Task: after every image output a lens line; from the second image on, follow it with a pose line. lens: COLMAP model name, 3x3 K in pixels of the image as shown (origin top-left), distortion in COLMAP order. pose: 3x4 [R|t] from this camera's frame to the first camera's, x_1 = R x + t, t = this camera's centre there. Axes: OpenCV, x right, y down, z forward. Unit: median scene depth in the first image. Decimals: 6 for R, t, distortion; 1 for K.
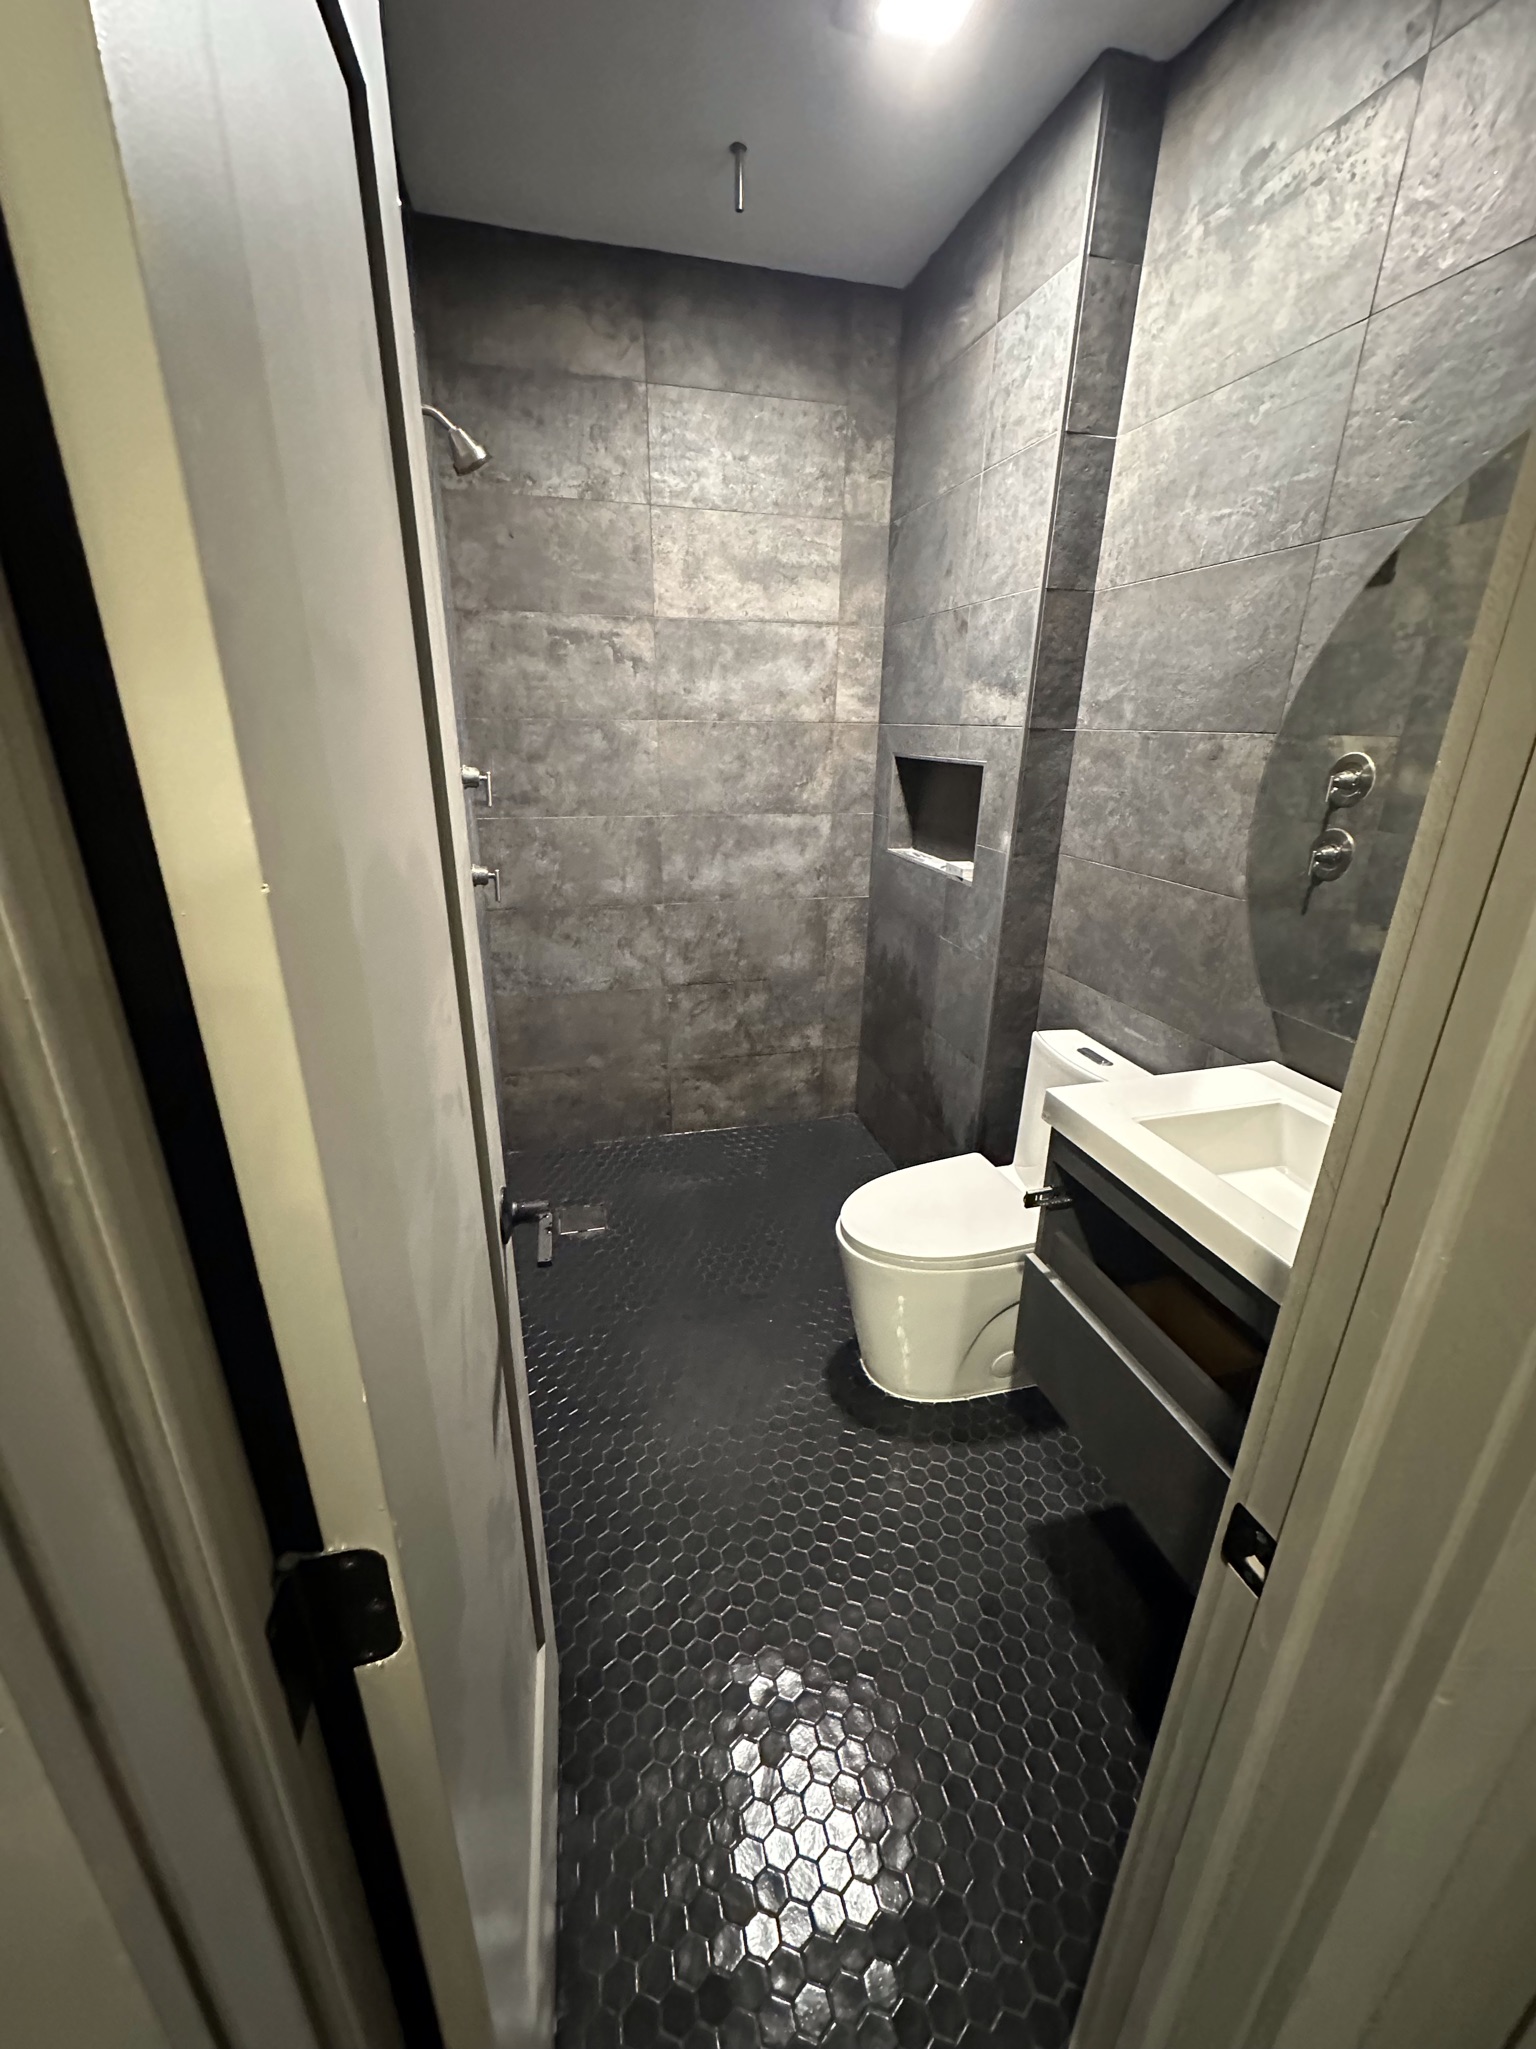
lens RADIAL K [[818.5, 0, 769.0], [0, 818.5, 1023.9], [0, 0, 1]] dist [0.002889, 0.001023]
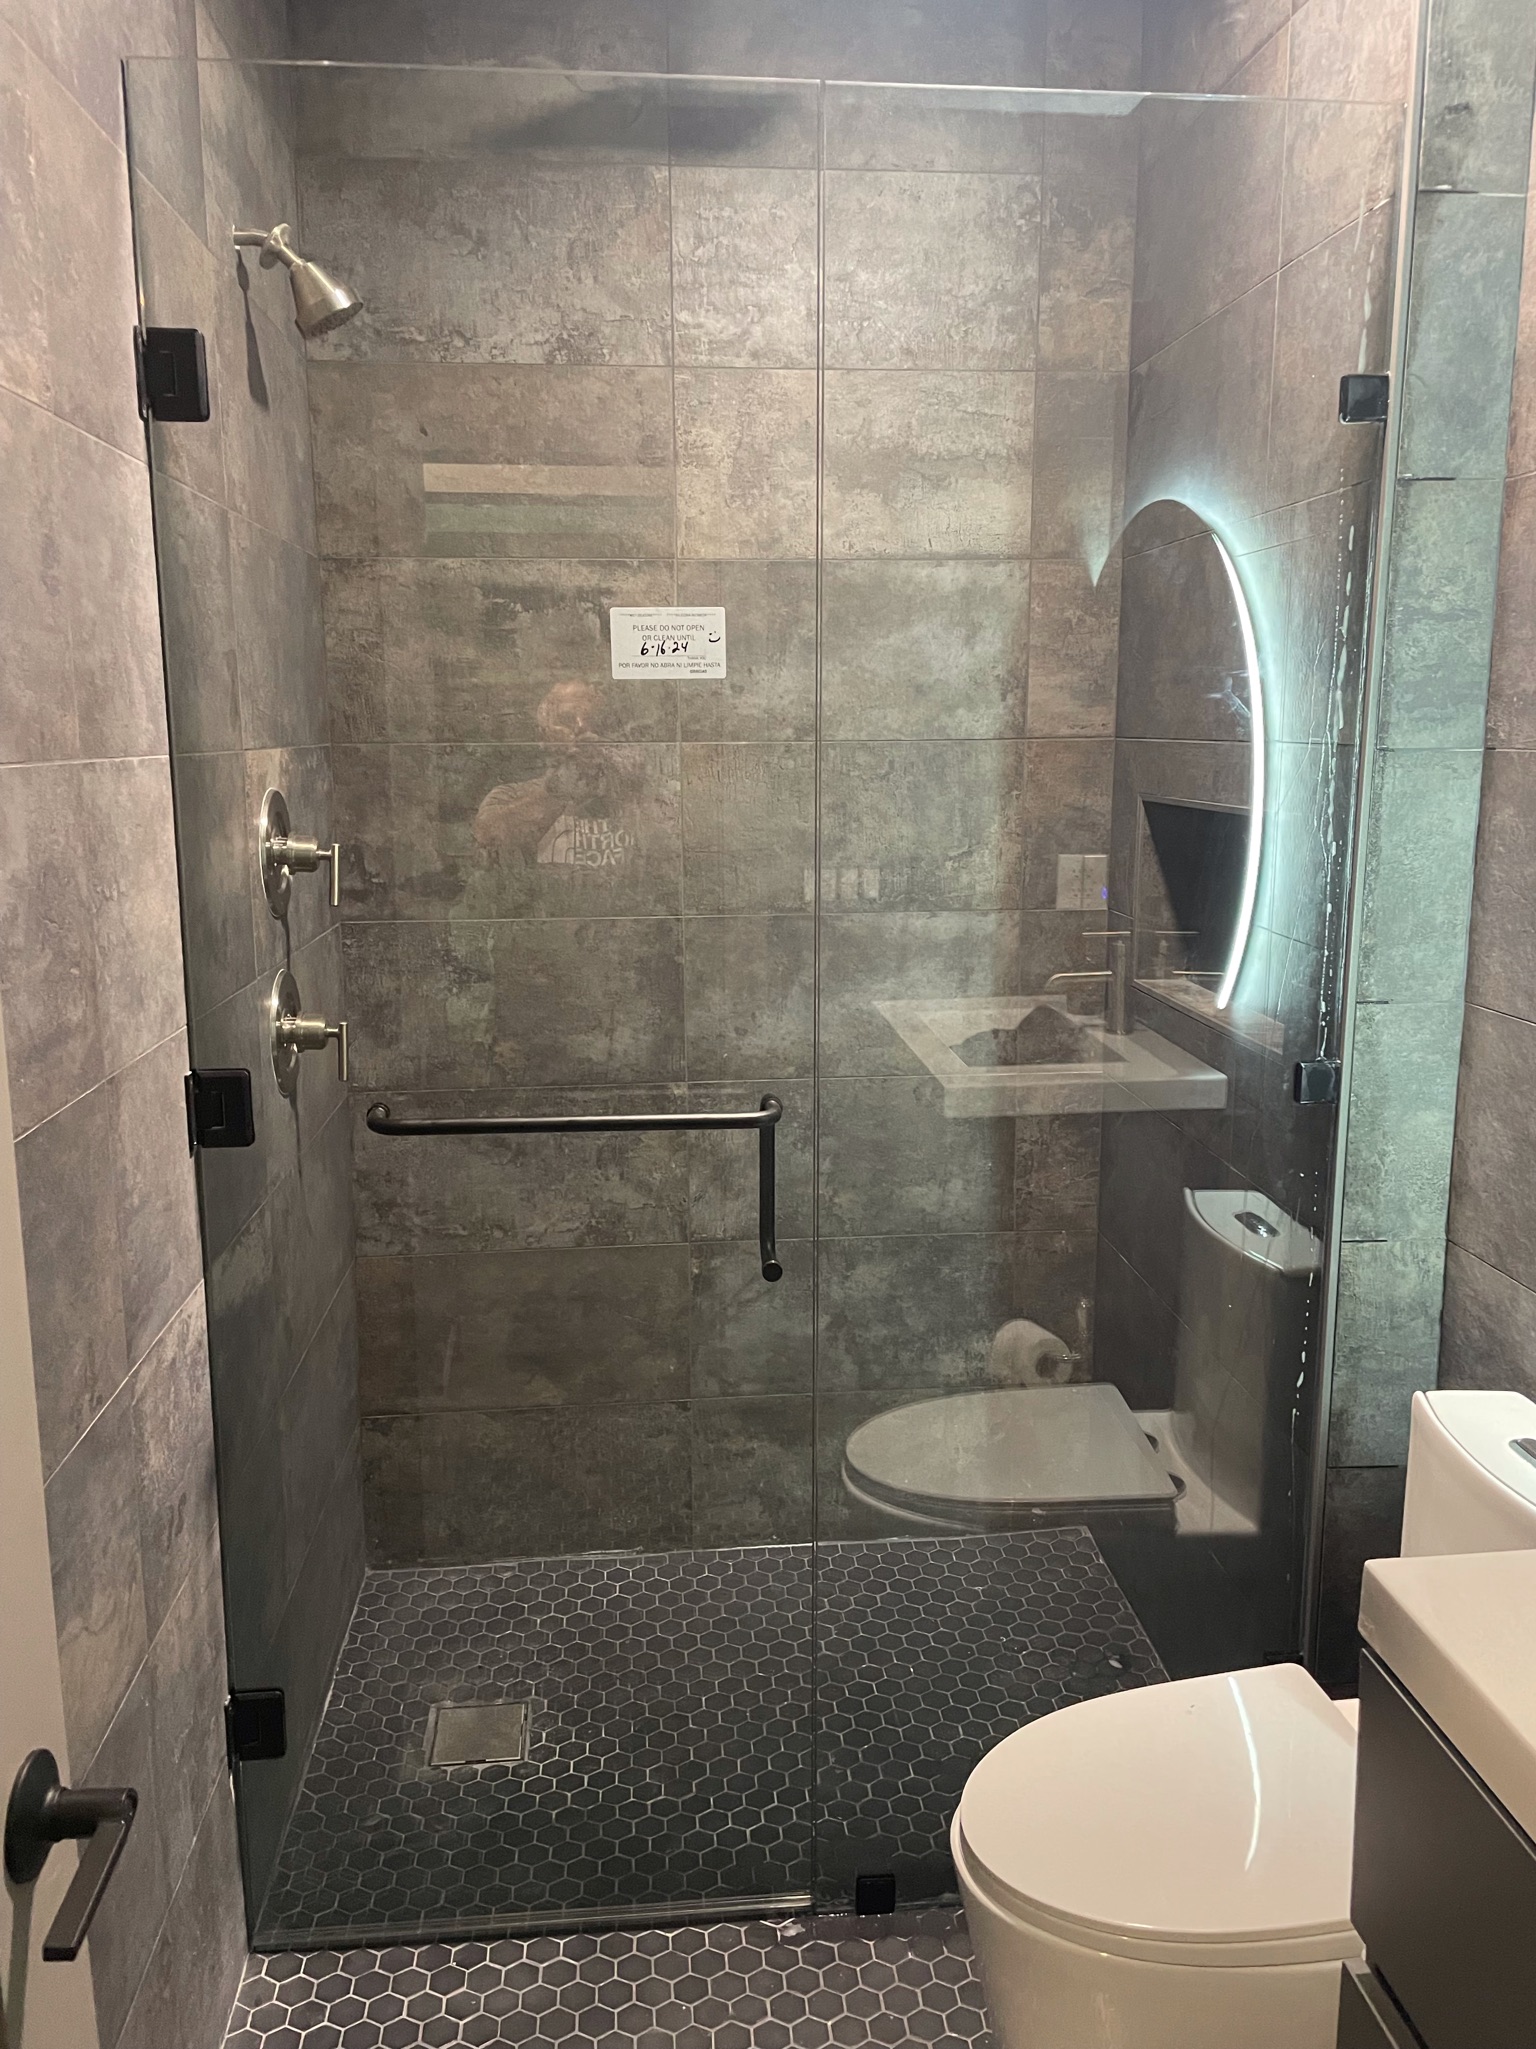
lens RADIAL K [[1566.4, 0, 771.3], [0, 1566.4, 1019.6], [0, 0, 1]] dist [0.062757, -0.055916]
pose [[0.987370, 0.009697, -0.158137, 0.086830], [-0.035740, 0.986030, -0.162691, -0.029853], [0.154350, 0.166288, 0.973922, 0.047998]]
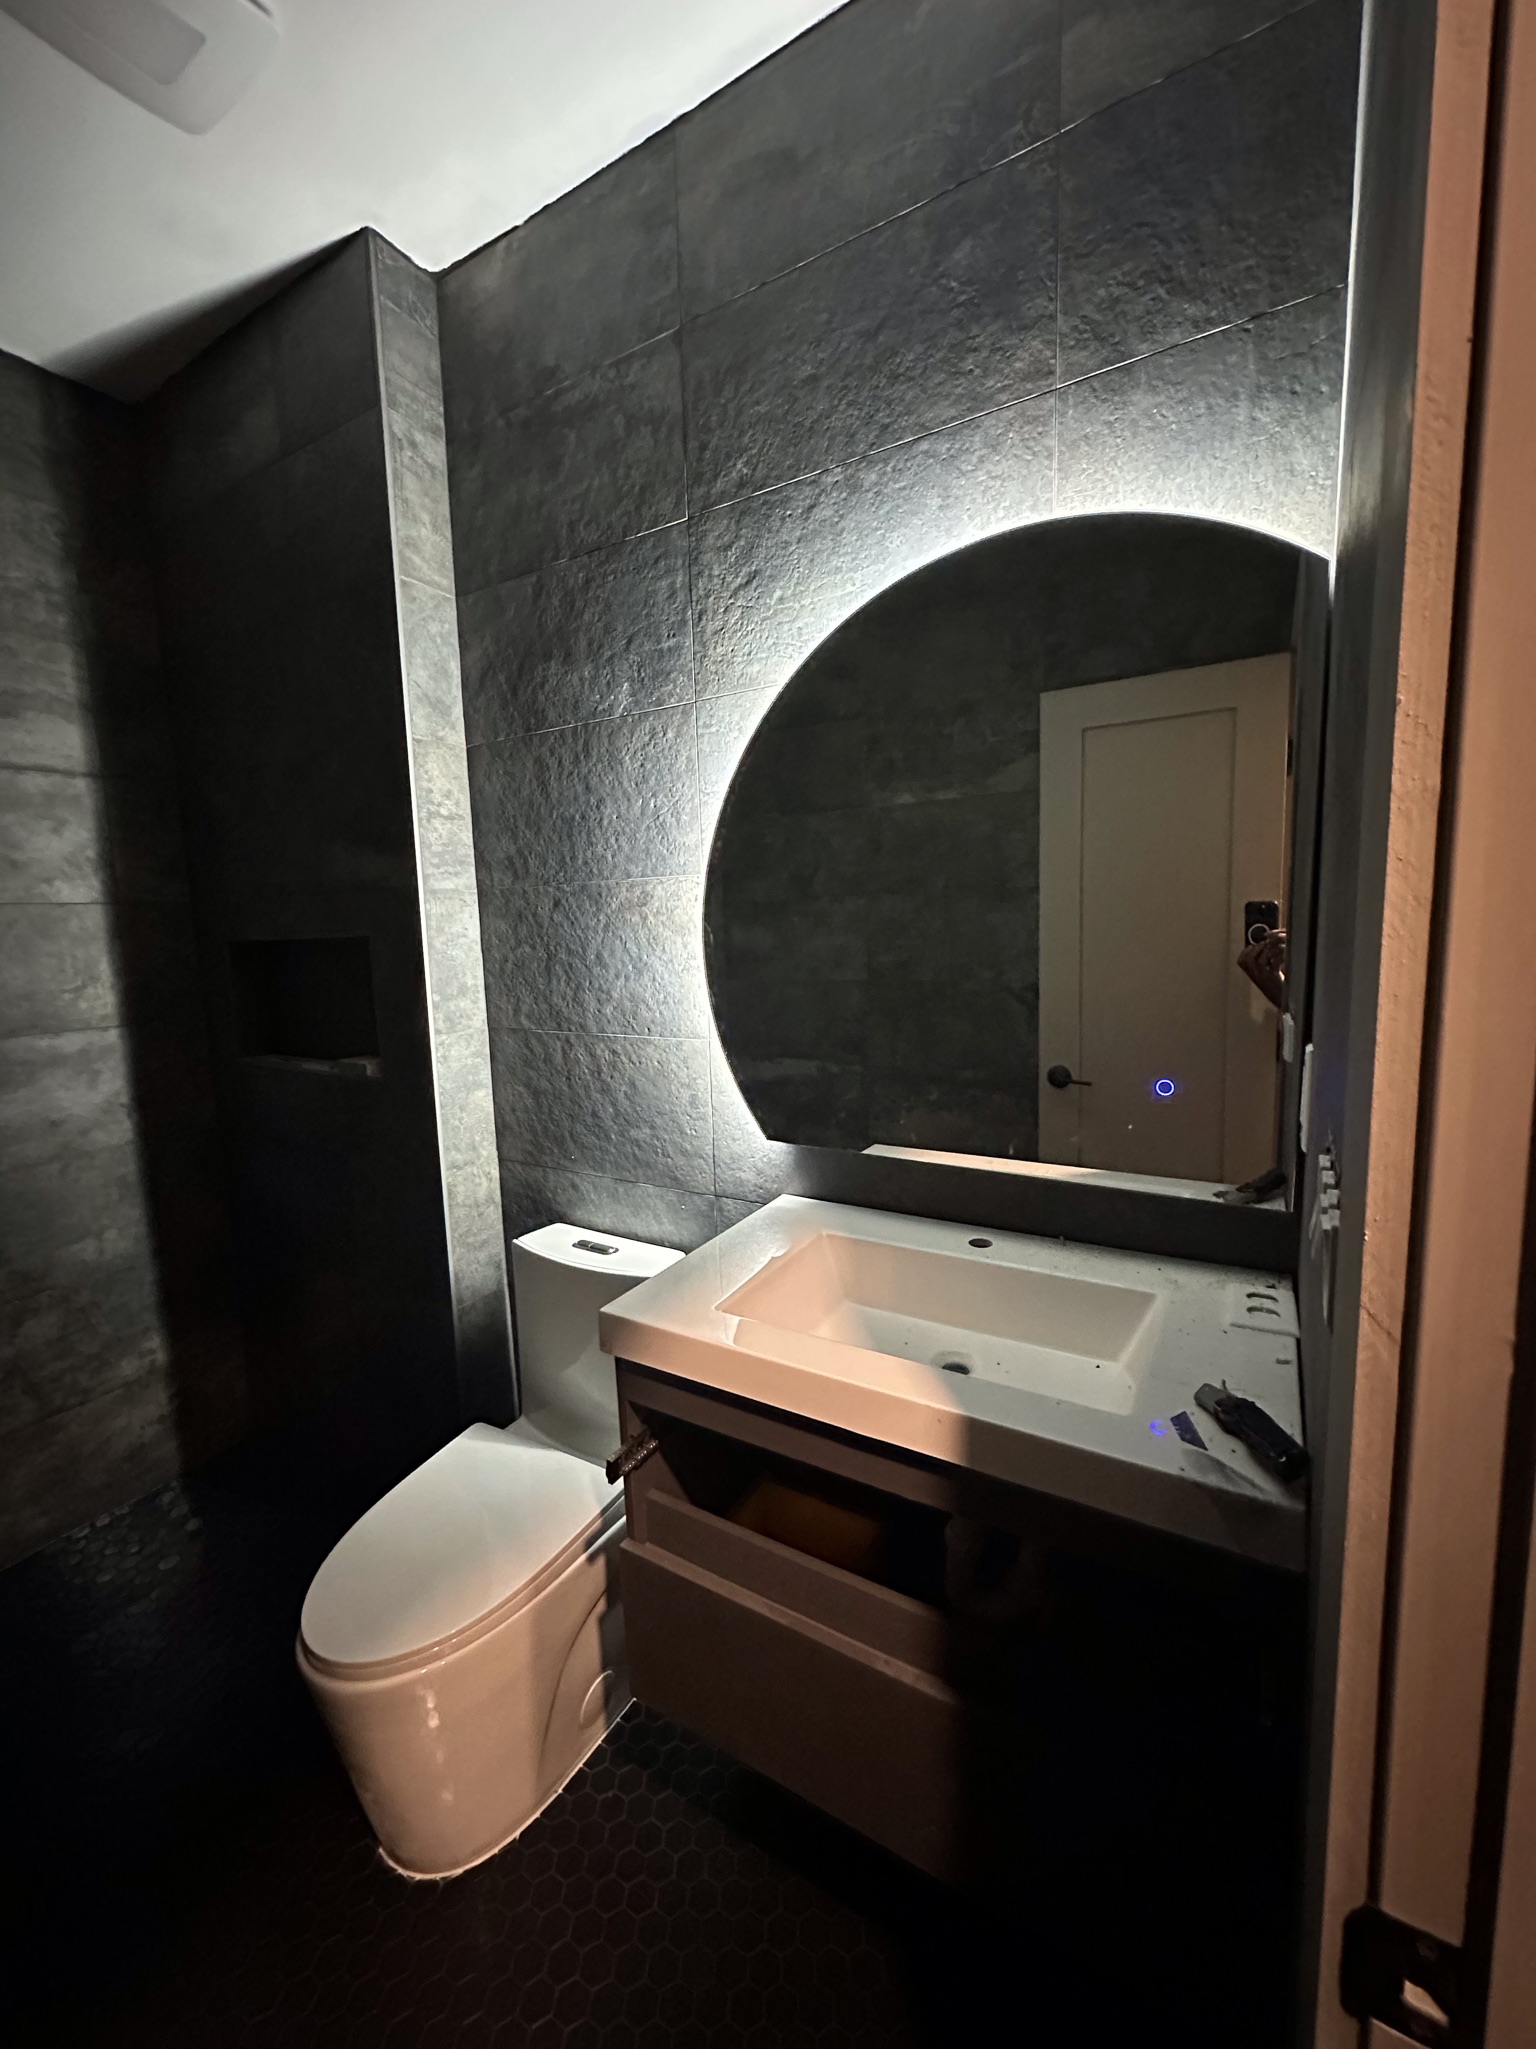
lens RADIAL K [[818.5, 0, 769.5], [0, 818.5, 1024.7], [0, 0, 1]] dist [0.002889, 0.001023]
pose [[0.717884, -0.124783, 0.684889, -0.018493], [0.279956, 0.952495, -0.119903, -0.020053], [-0.637391, 0.277815, 0.718715, 0.156094]]
